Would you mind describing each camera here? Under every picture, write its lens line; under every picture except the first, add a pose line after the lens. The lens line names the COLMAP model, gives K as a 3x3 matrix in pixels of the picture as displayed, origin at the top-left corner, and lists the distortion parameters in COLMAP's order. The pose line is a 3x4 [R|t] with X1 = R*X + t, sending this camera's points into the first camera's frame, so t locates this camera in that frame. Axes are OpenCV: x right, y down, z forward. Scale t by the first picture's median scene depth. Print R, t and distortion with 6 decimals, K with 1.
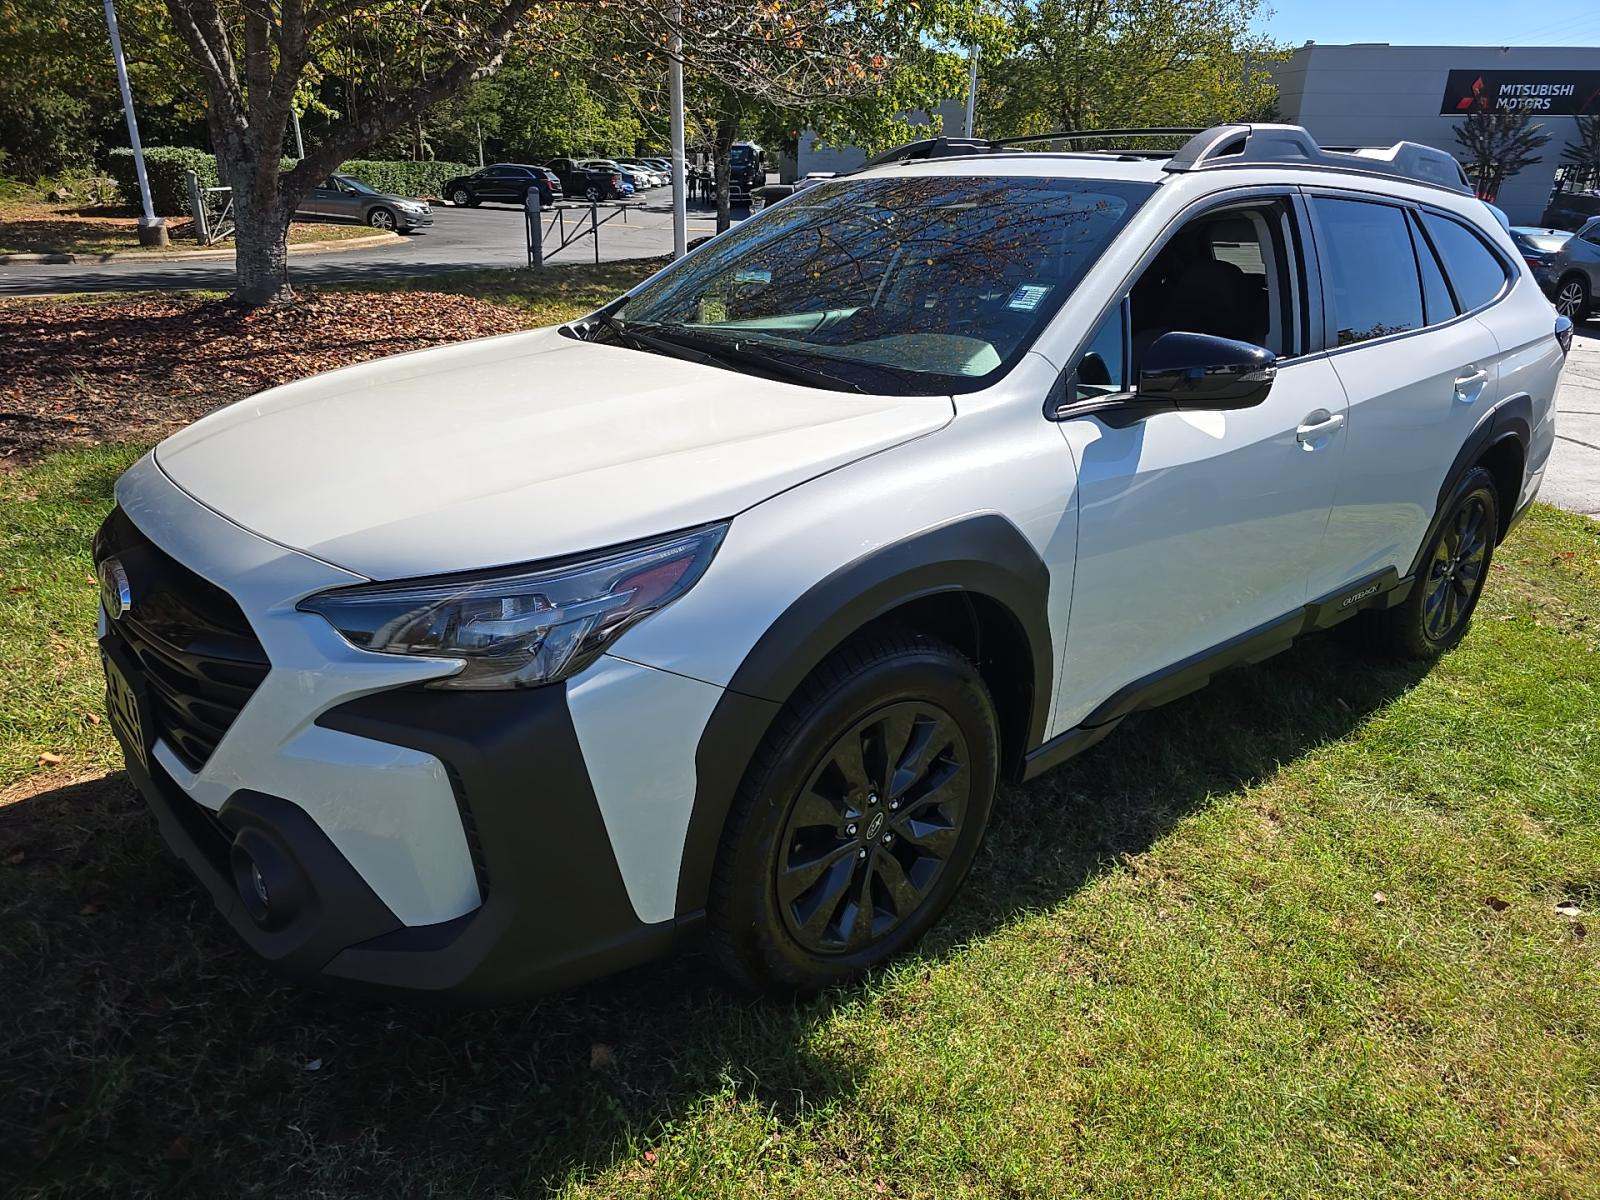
lens RADIAL K [[1042.2, 0, 790.1], [0, 1042.2, 597.3], [0, 0, 1]] dist [-0.011207, -0.002377]
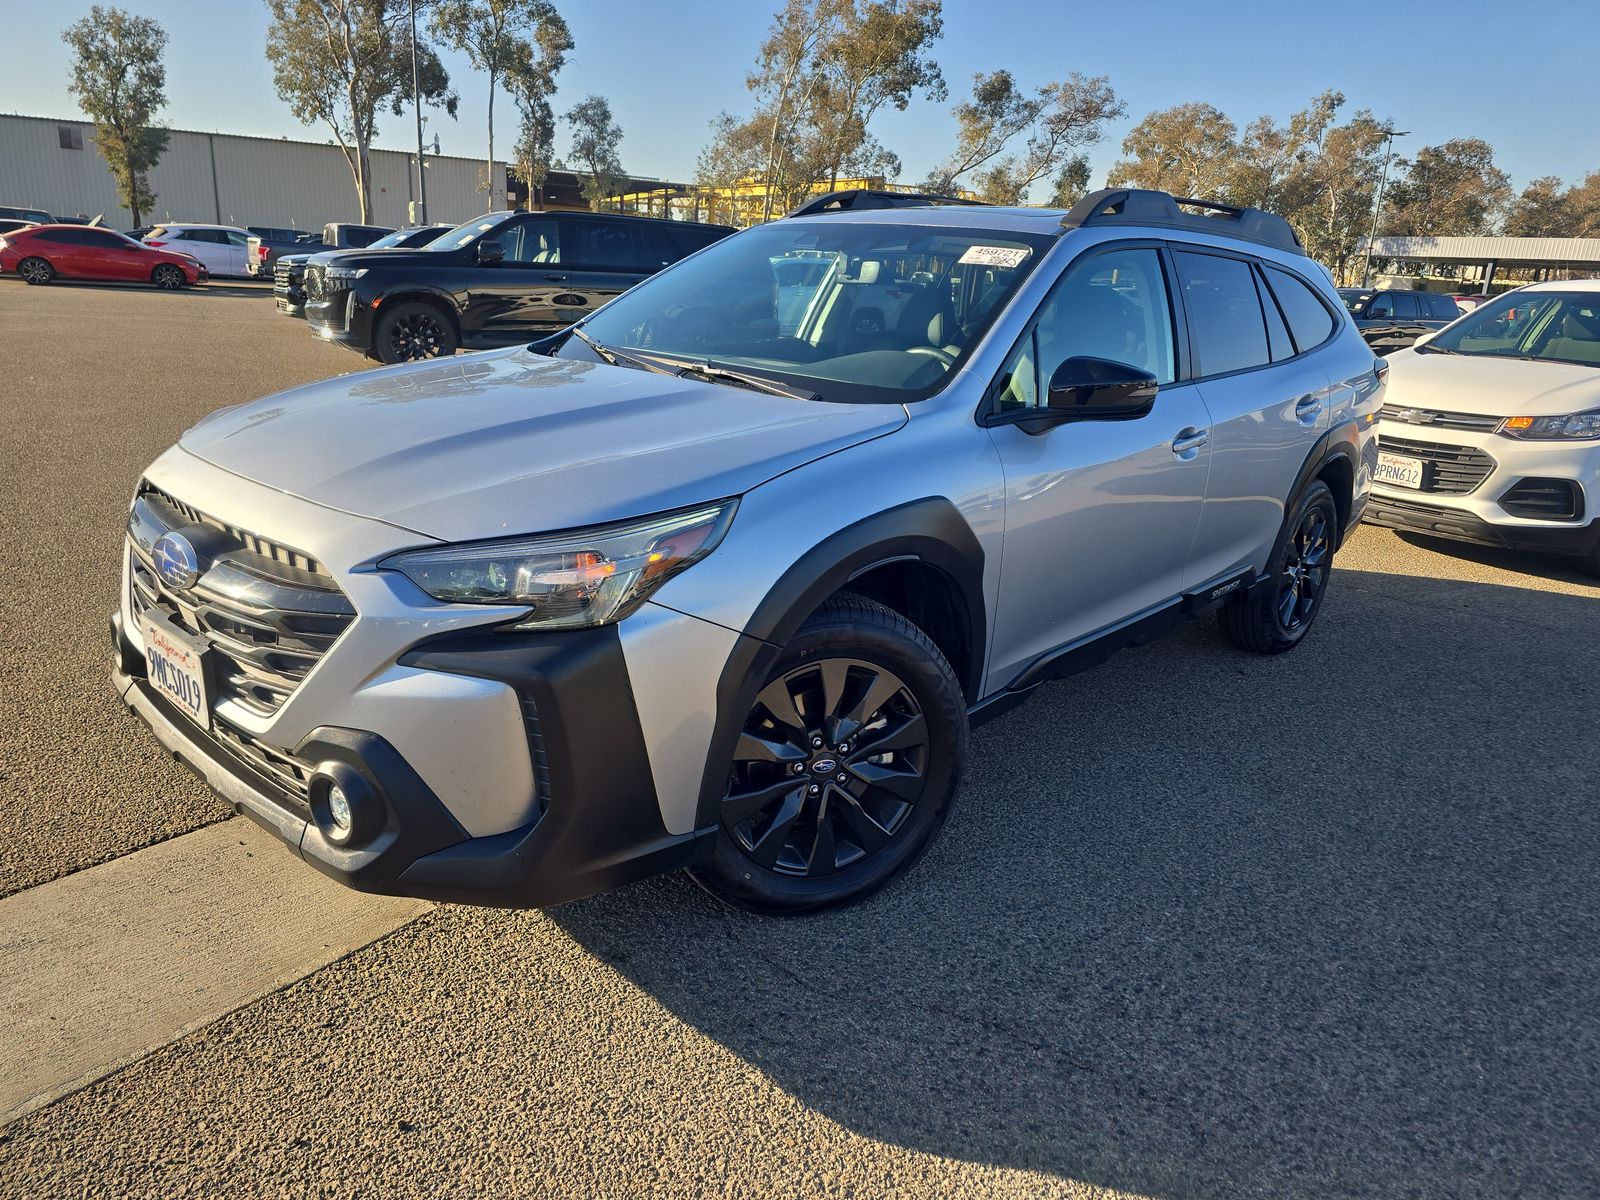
lens RADIAL K [[1066.3, 0, 801.7], [0, 1066.3, 607.0], [0, 0, 1]] dist [0.006644, -0.000159]
pose [[0.991883, -0.005369, 0.127044, -0.146642], [0.009269, 0.999503, -0.030125, 0.094226], [-0.126819, 0.031058, 0.991439, -0.246659]]
